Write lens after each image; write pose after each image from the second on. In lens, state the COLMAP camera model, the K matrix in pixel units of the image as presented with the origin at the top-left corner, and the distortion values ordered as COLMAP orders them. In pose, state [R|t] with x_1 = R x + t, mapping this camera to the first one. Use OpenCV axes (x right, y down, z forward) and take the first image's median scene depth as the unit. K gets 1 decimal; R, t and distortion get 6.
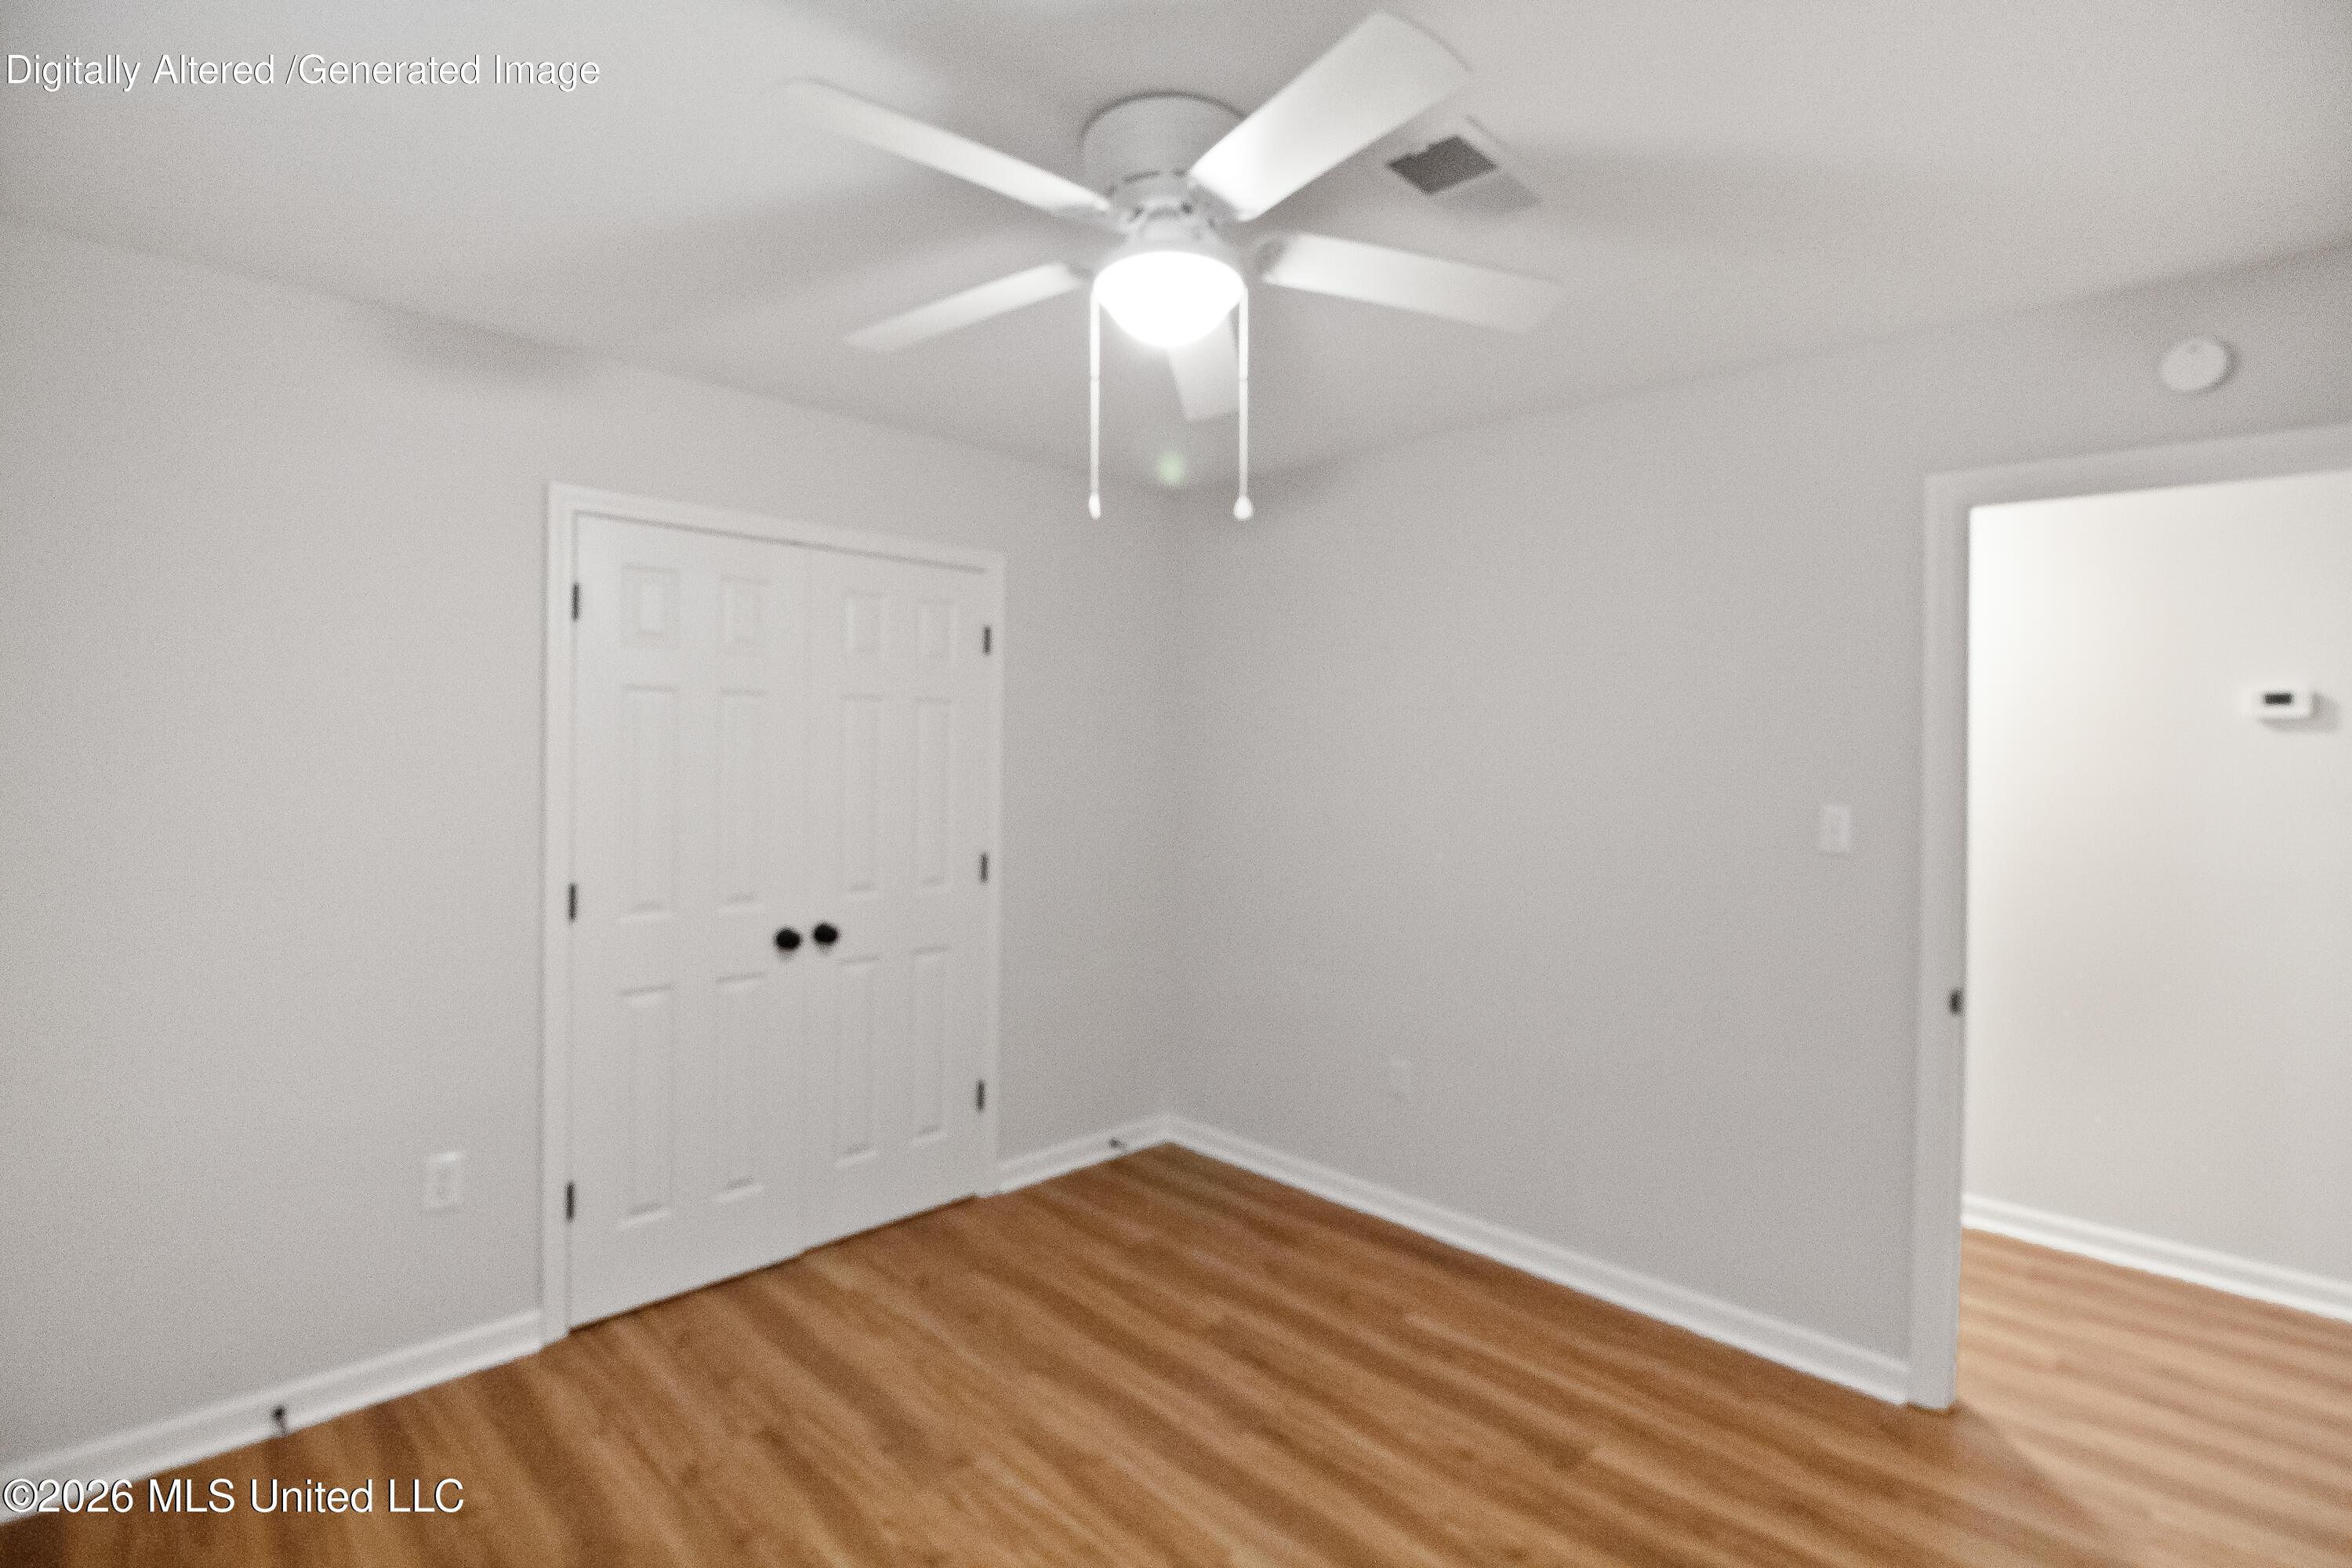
lens RADIAL K [[1103.6, 0, 1169.0], [0, 1103.6, 778.7], [0, 0, 1]] dist [-0.008876, -0.008781]
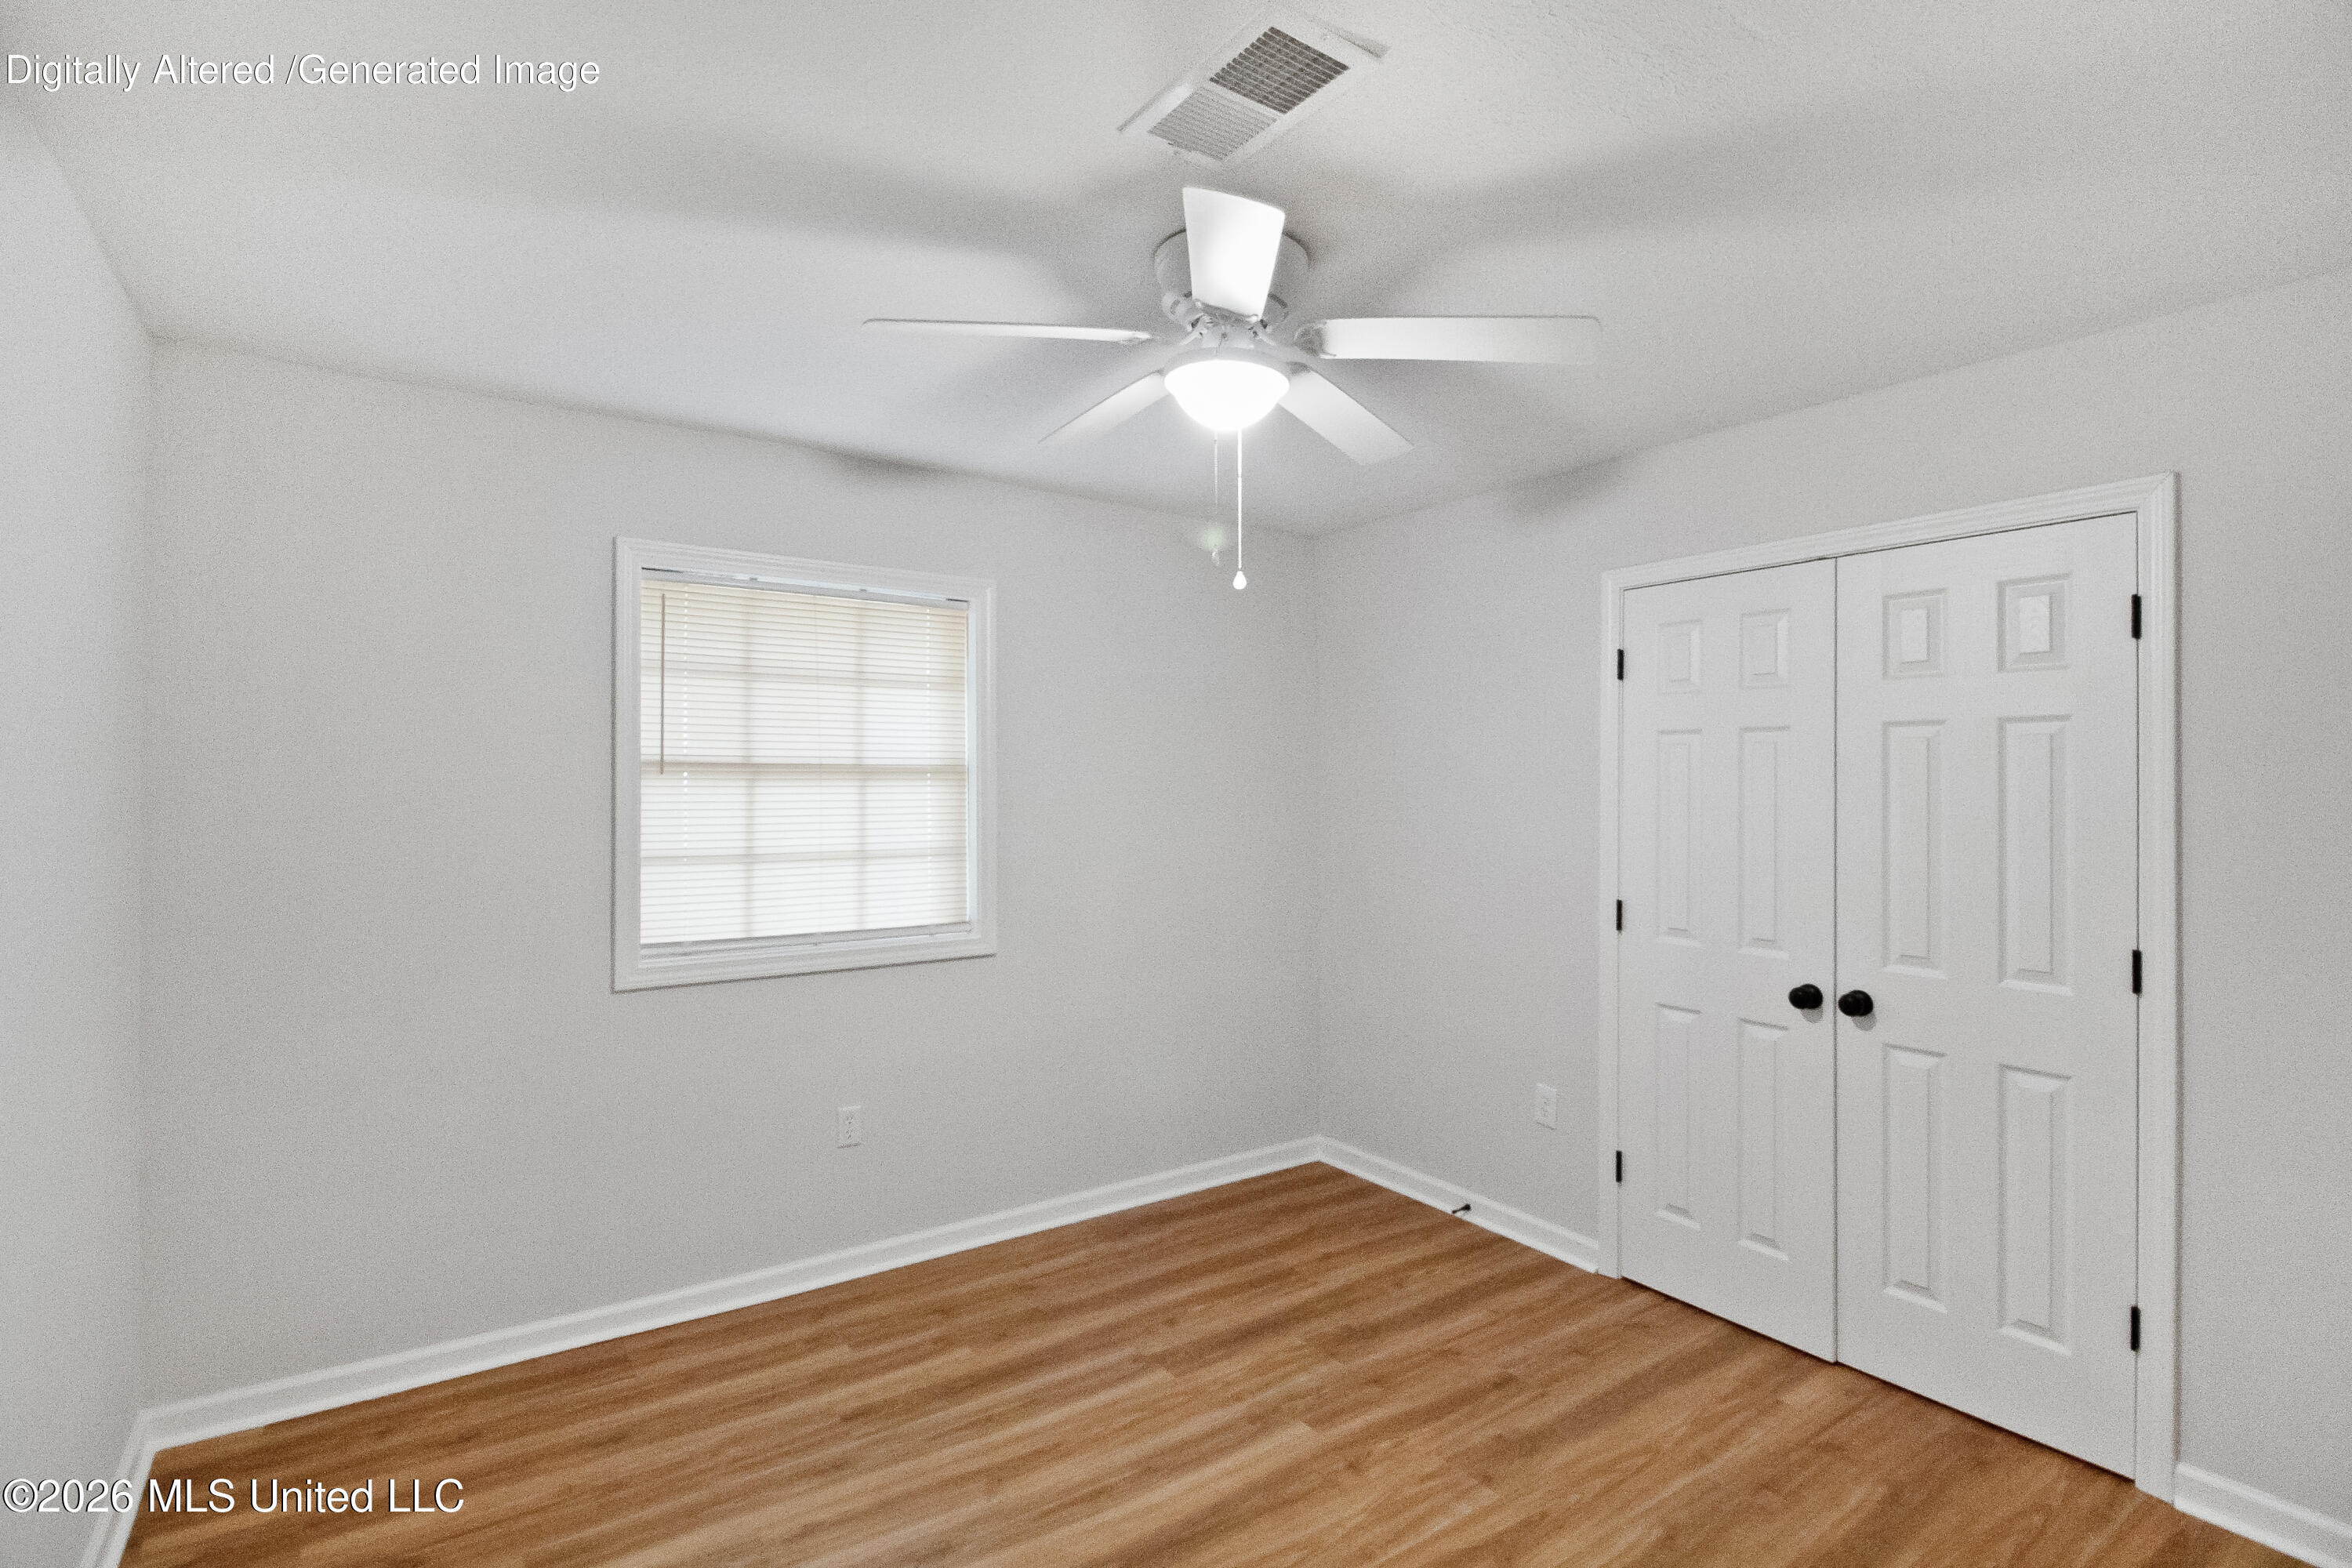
lens RADIAL K [[1103.6, 0, 1178.9], [0, 1103.6, 790.6], [0, 0, 1]] dist [-0.008876, -0.008781]
pose [[-0.177599, -0.005845, -0.984086, 0.734821], [-0.031688, 0.999498, -0.000218, -0.008983], [0.983593, 0.031145, -0.177695, 0.741361]]
